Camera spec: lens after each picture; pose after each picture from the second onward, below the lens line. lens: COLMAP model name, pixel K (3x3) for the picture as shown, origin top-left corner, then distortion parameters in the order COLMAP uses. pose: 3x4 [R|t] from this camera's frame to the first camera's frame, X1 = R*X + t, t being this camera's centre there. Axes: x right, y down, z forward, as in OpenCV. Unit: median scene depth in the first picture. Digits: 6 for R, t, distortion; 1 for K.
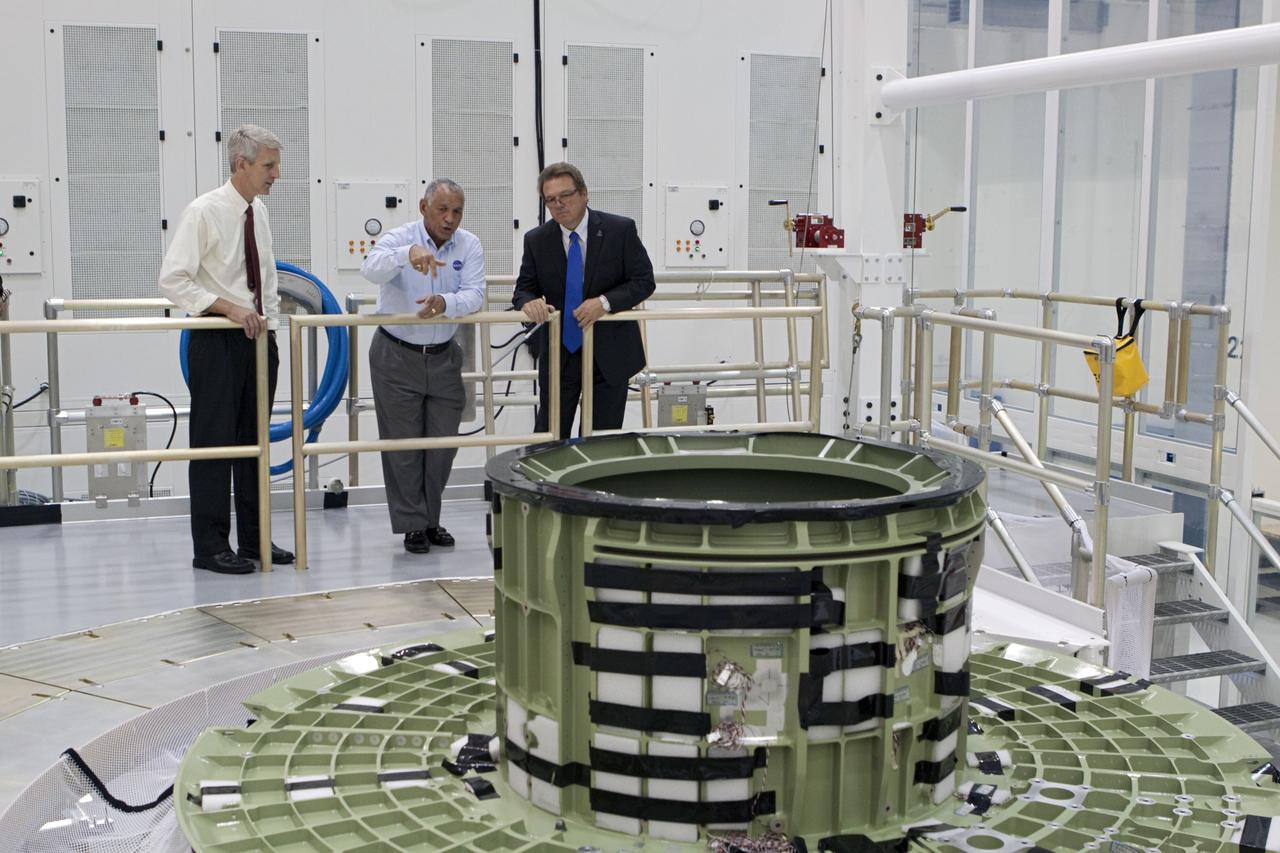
lens RADIAL K [[1547.3, 0, 641.9], [0, 1547.3, 478.5], [0, 0, 1]] dist [-0.092365, 0.000000]
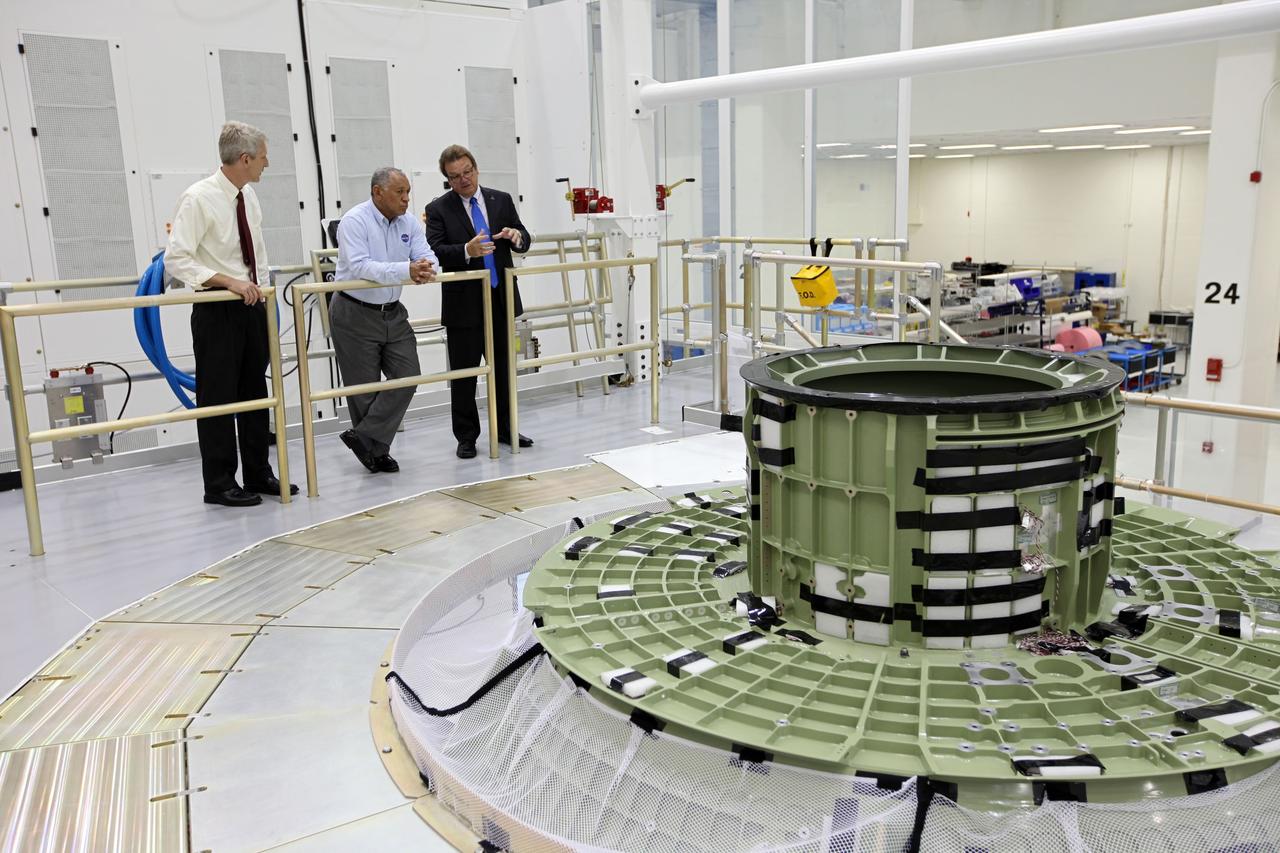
lens RADIAL K [[1112.9, 0, 642.0], [0, 1112.9, 436.0], [0, 0, 1]] dist [0.014731, 0.043198]
pose [[0.930100, -0.110632, 0.350250, -0.287098], [0.094219, 0.993517, 0.063617, -0.019622], [-0.355017, -0.026170, 0.934493, 0.098929]]
